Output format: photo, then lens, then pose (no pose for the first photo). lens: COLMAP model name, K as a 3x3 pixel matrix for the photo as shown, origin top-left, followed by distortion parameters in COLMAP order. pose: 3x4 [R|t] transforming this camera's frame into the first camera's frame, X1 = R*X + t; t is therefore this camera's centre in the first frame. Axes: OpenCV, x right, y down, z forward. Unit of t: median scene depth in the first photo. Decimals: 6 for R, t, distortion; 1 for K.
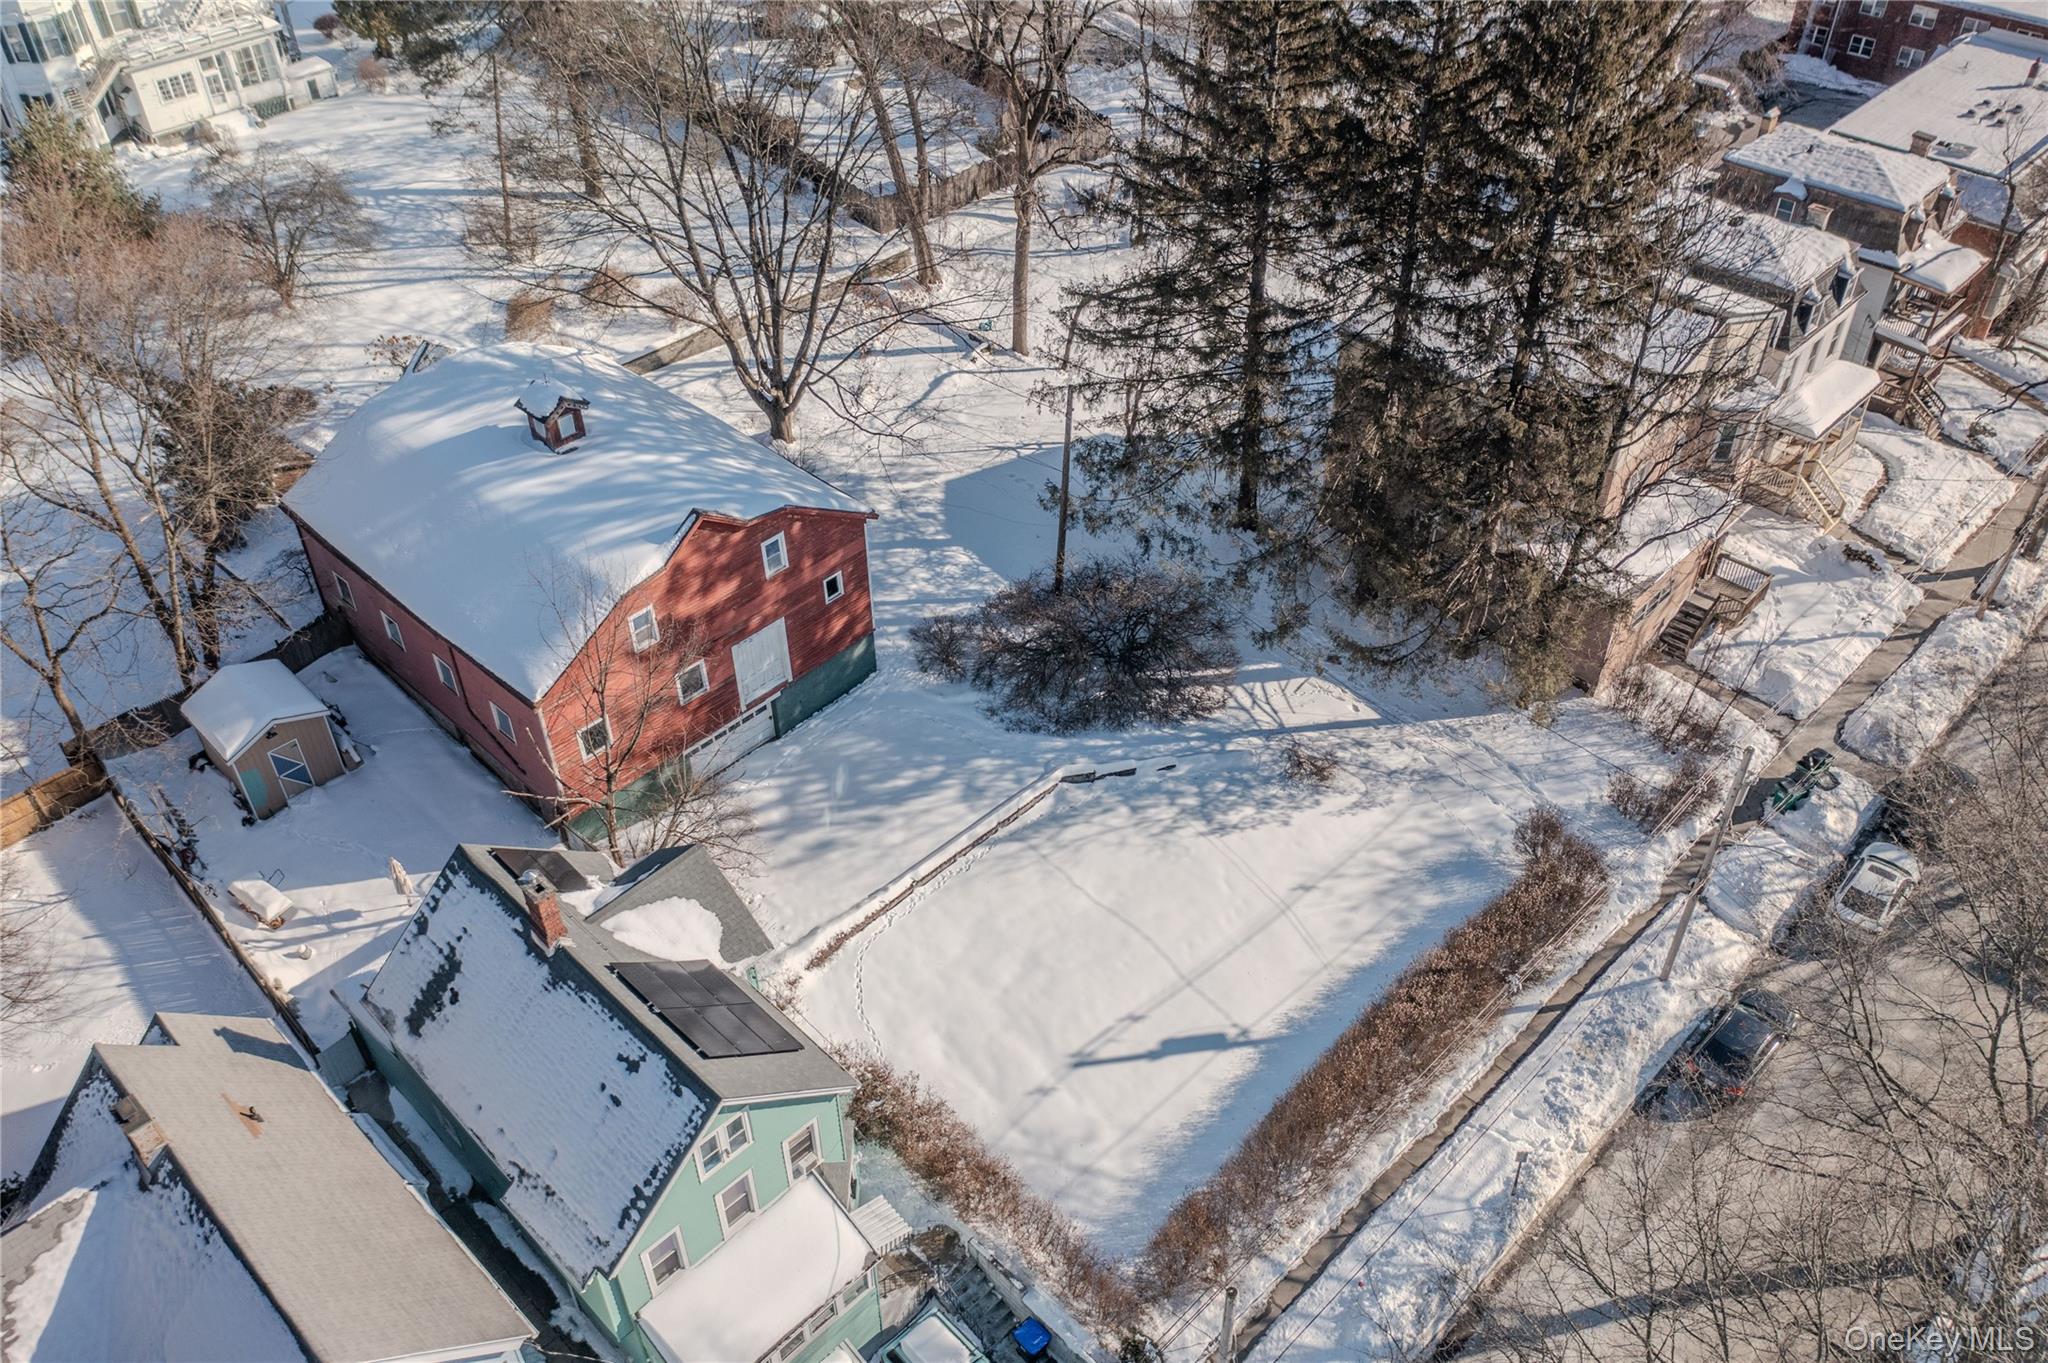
lens RADIAL K [[1635.5, 0, 1024.0], [0, 1635.5, 681.5], [0, 0, 1]] dist [-0.025171, -0.000484]
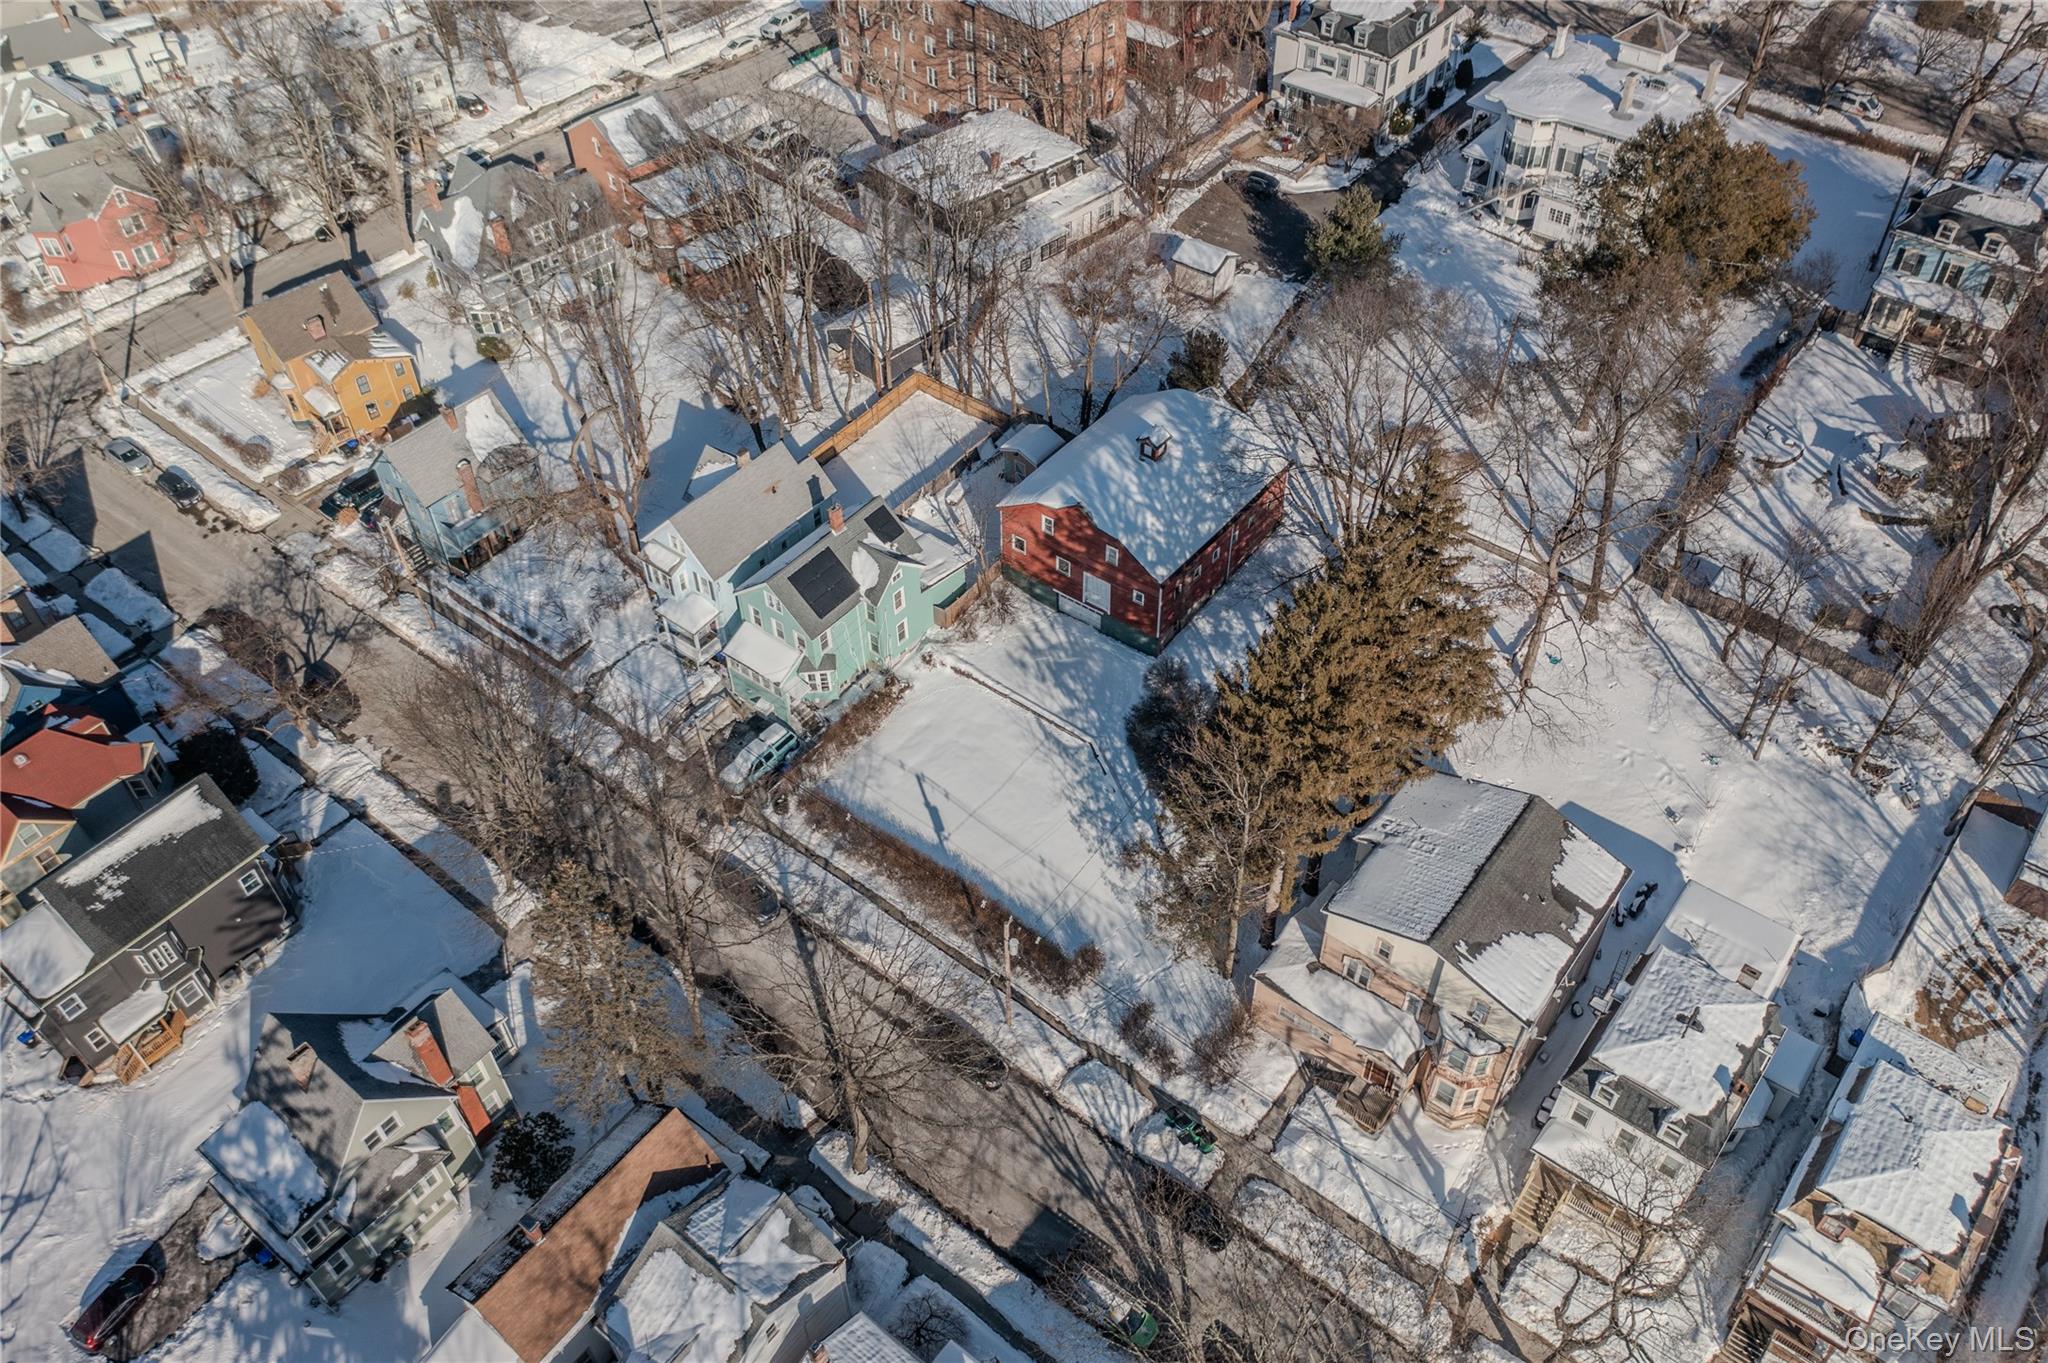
lens RADIAL K [[1635.5, 0, 1024.0], [0, 1635.5, 681.5], [0, 0, 1]] dist [-0.025171, -0.000484]
pose [[0.097212, 0.715222, -0.692103, 1.217424], [-0.619443, 0.587772, 0.520399, -0.876384], [0.779000, 0.378129, 0.500178, -0.028296]]
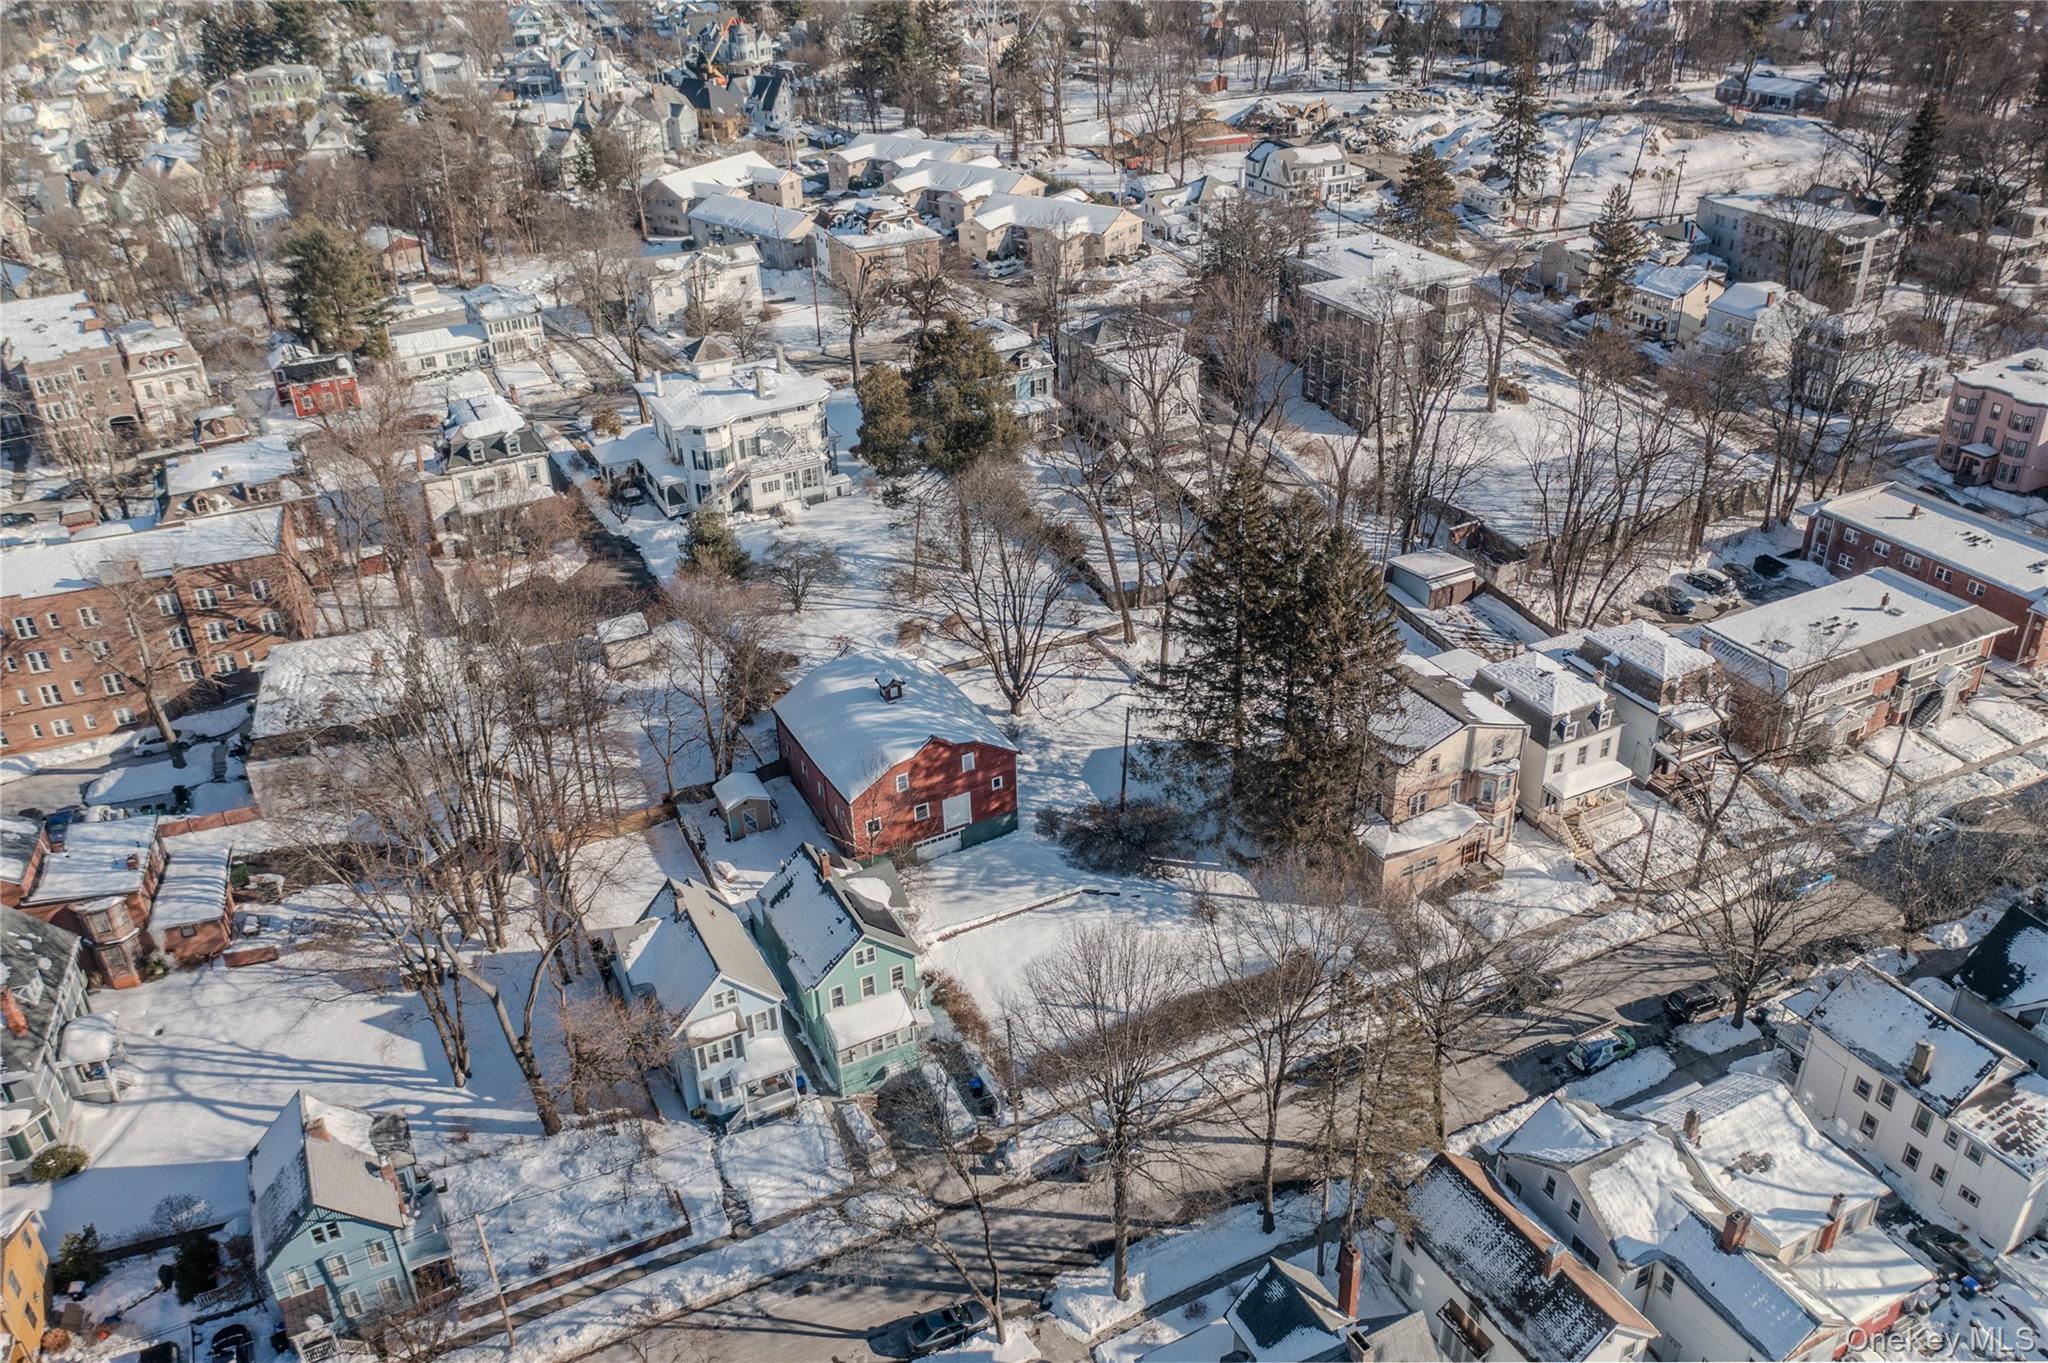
lens RADIAL K [[1635.5, 0, 1024.0], [0, 1635.5, 681.5], [0, 0, 1]] dist [-0.025171, -0.000484]
pose [[0.948060, 0.142736, -0.284269, 0.489147], [-0.190556, 0.970416, -0.148261, 0.119513], [0.254697, 0.194730, 0.947212, -1.012699]]
